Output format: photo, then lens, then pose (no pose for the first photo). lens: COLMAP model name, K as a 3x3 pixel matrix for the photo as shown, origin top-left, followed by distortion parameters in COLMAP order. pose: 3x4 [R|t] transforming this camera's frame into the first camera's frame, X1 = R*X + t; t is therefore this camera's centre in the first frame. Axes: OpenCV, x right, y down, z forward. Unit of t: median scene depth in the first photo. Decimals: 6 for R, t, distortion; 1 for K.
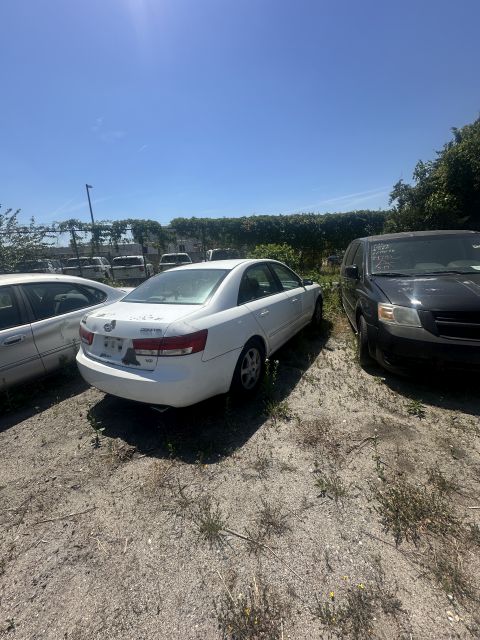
lens RADIAL K [[252.4, 0, 244.3], [0, 252.4, 317.3], [0, 0, 1]] dist [-0.001639, -0.000075]
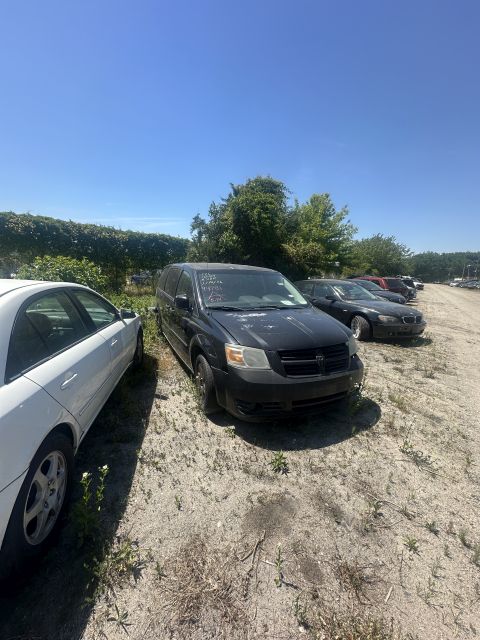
lens RADIAL K [[255.1, 0, 240.6], [0, 255.1, 320.2], [0, 0, 1]] dist [-0.003228, -0.000093]
pose [[0.748432, -0.034050, 0.662337, -0.006967], [0.076102, 0.996494, -0.034766, -0.083314], [-0.658831, 0.076425, 0.748399, 0.242624]]
